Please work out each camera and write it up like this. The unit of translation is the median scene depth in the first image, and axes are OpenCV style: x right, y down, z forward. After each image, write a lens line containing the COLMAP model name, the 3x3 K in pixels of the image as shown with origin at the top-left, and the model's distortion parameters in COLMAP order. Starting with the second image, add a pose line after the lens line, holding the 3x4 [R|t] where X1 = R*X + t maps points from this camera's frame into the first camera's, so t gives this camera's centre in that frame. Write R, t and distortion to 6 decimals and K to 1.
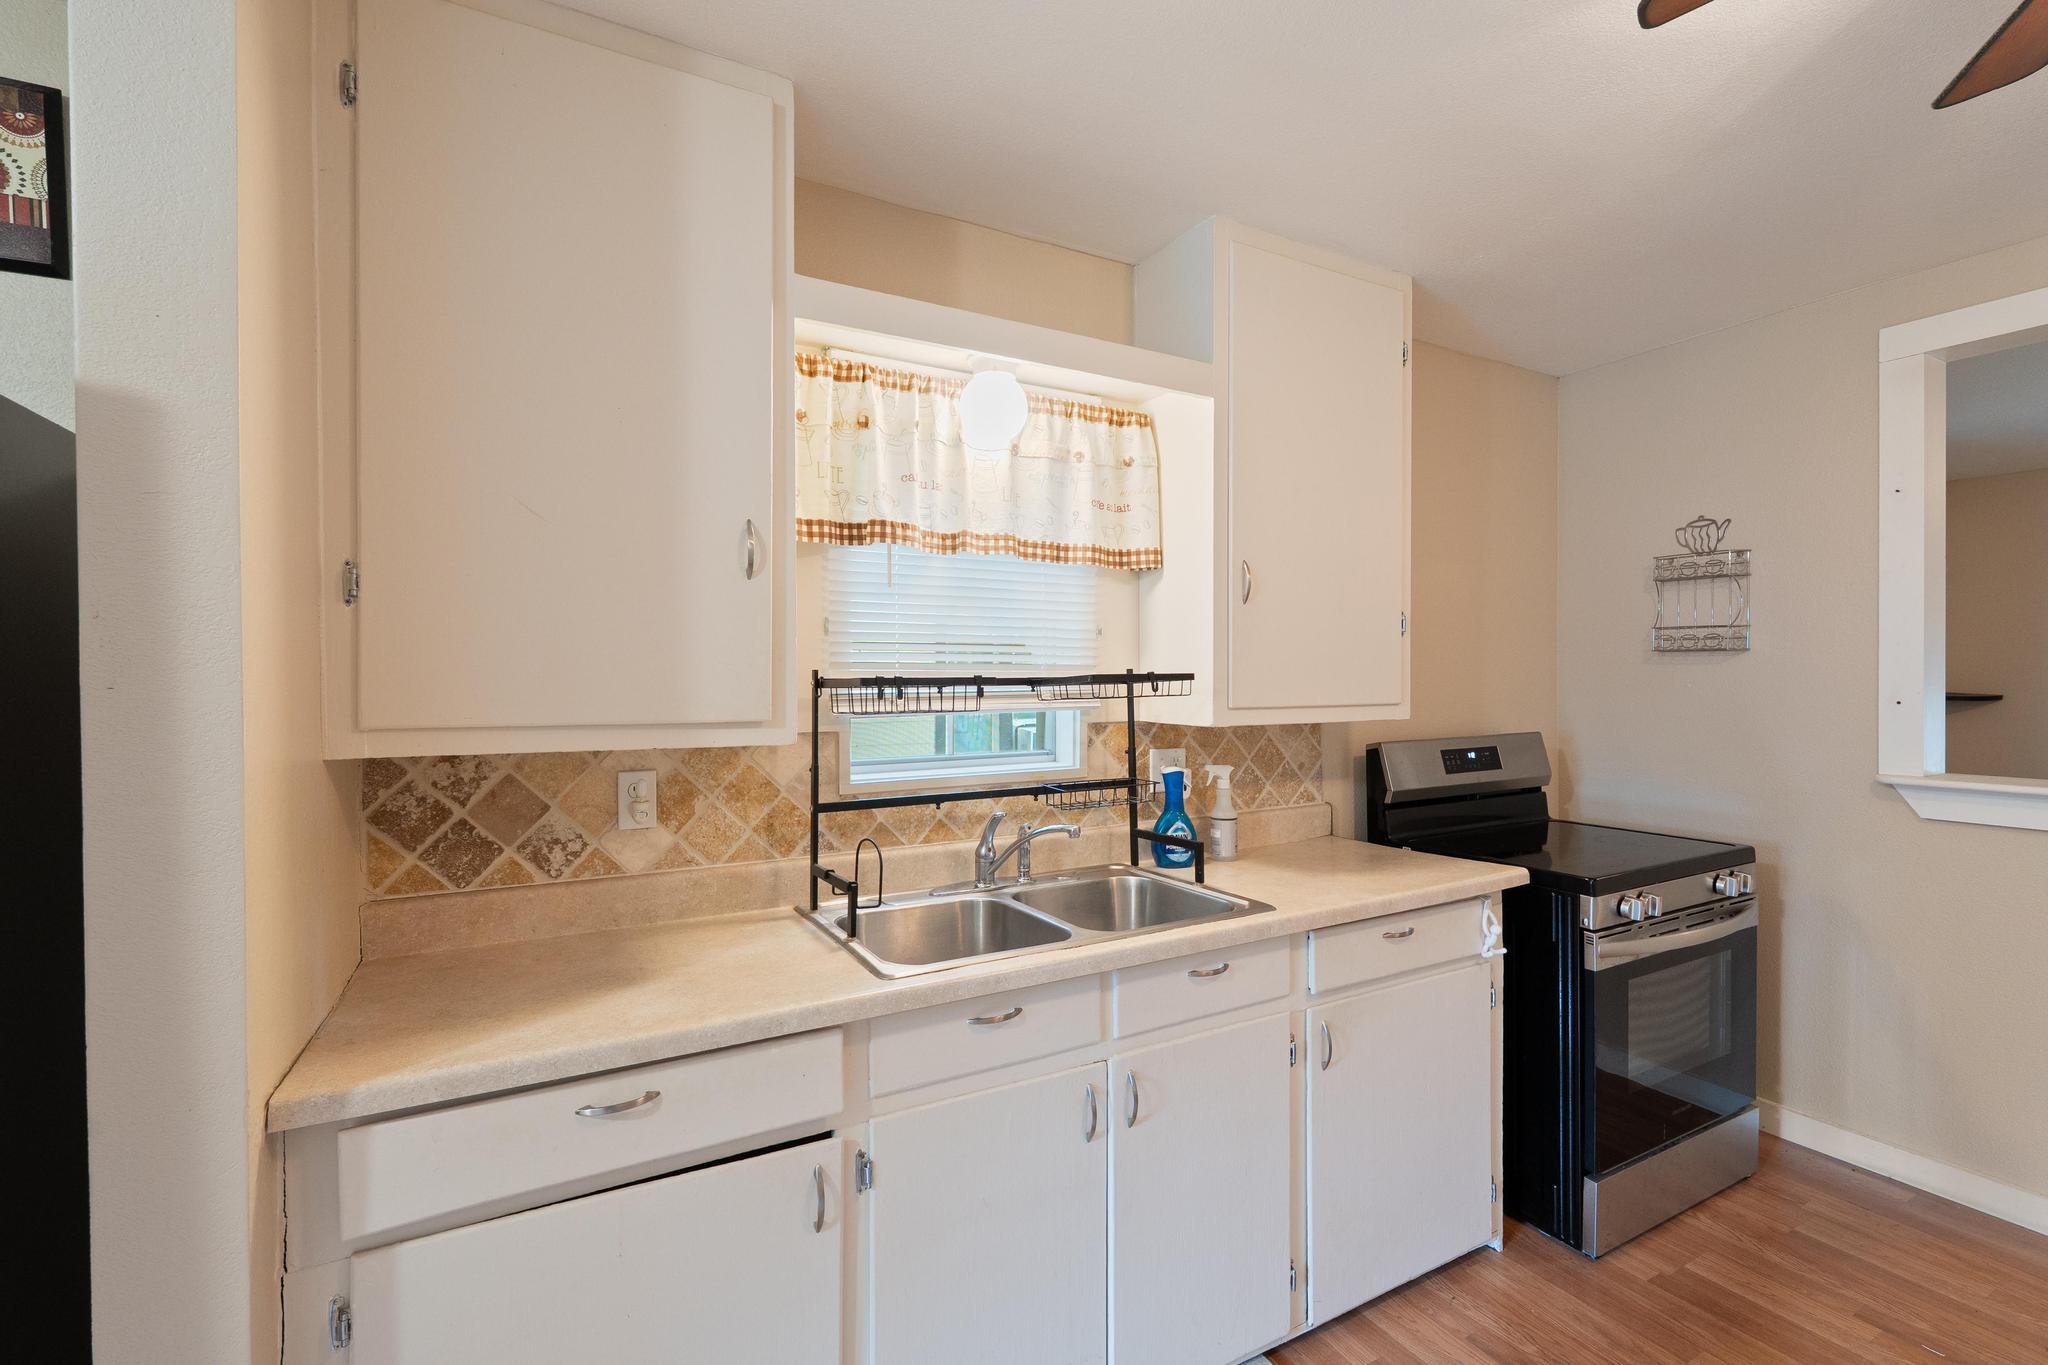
lens RADIAL K [[905.7, 0, 1022.7], [0, 905.7, 675.3], [0, 0, 1]] dist [-0.000173, 0.000846]
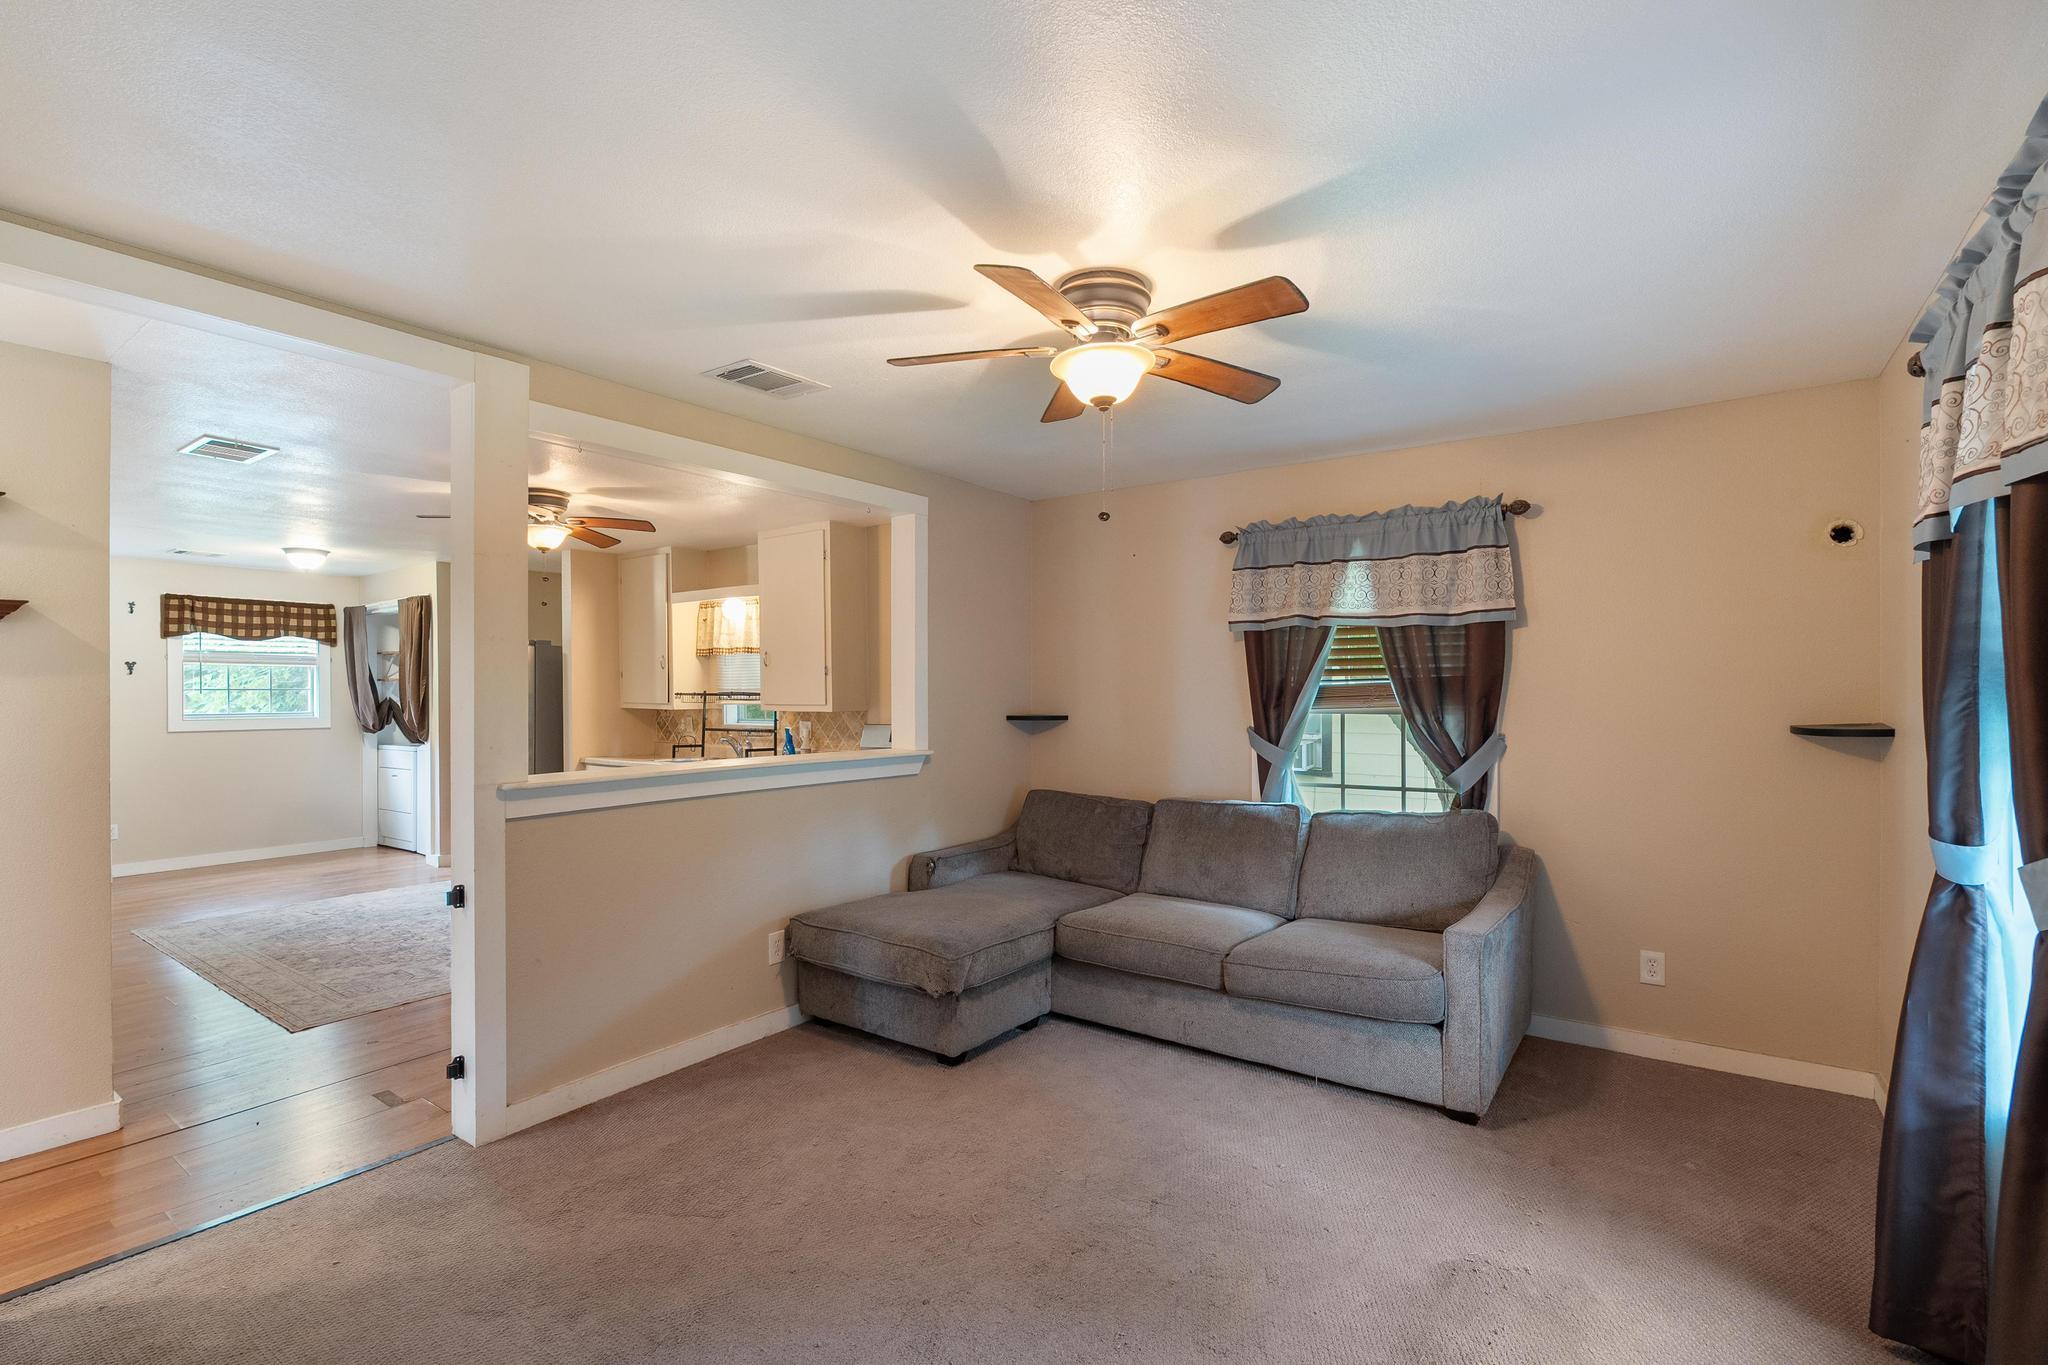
lens RADIAL K [[932.1, 0, 1023.0], [0, 932.1, 693.2], [0, 0, 1]] dist [-0.000448, -0.000014]
pose [[0.421922, 0.000637, -0.906632, 3.089640], [-0.003336, 0.999994, -0.000850, 0.002198], [0.906626, 0.003383, 0.421921, 0.492163]]
